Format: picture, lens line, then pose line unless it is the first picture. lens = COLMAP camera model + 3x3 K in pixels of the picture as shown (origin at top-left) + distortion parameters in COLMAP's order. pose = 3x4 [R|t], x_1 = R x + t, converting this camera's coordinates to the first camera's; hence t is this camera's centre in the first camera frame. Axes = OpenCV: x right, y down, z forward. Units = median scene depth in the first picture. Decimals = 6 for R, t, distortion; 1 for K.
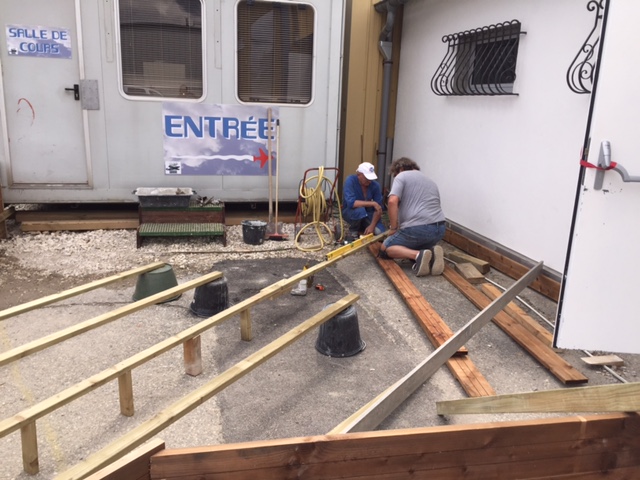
lens RADIAL K [[547.3, 0, 329.1], [0, 547.3, 242.4], [0, 0, 1]] dist [0.081919, -0.065968]
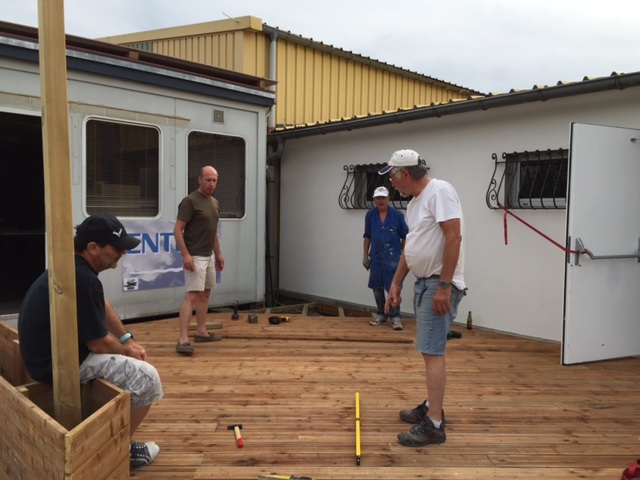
lens RADIAL K [[547.3, 0, 329.1], [0, 547.3, 242.4], [0, 0, 1]] dist [0.081919, -0.065968]
pose [[0.847306, -0.050498, 0.528699, -0.507091], [0.147176, 0.978809, -0.142378, -0.013880], [-0.510305, 0.198449, 0.836783, -0.036303]]
